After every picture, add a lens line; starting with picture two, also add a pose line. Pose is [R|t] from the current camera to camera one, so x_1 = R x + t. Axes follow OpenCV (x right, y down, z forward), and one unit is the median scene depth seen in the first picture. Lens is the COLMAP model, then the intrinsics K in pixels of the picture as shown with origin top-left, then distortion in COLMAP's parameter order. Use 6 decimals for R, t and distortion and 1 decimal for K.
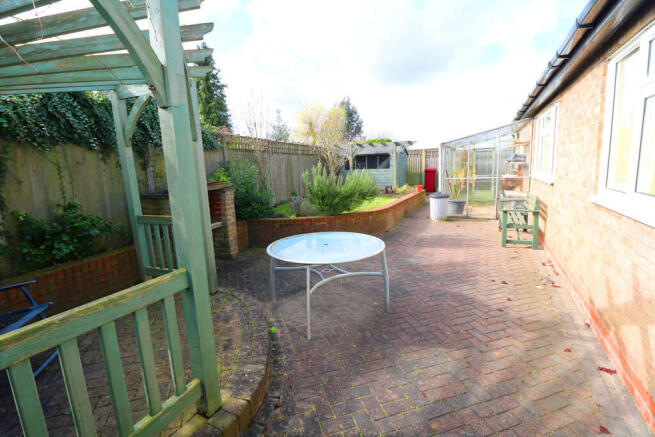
lens RADIAL K [[303.6, 0, 324.2], [0, 303.6, 210.8], [0, 0, 1]] dist [-0.003492, -0.001090]
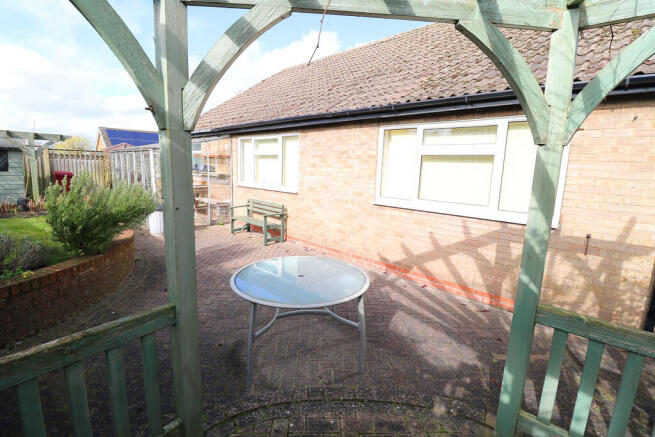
lens RADIAL K [[303.6, 0, 324.2], [0, 303.6, 210.8], [0, 0, 1]] dist [-0.003492, -0.001090]
pose [[0.282198, -0.093069, 0.954831, -0.990531], [0.099305, 0.992771, 0.067417, -0.157873], [-0.954203, 0.075795, 0.289400, 0.851440]]
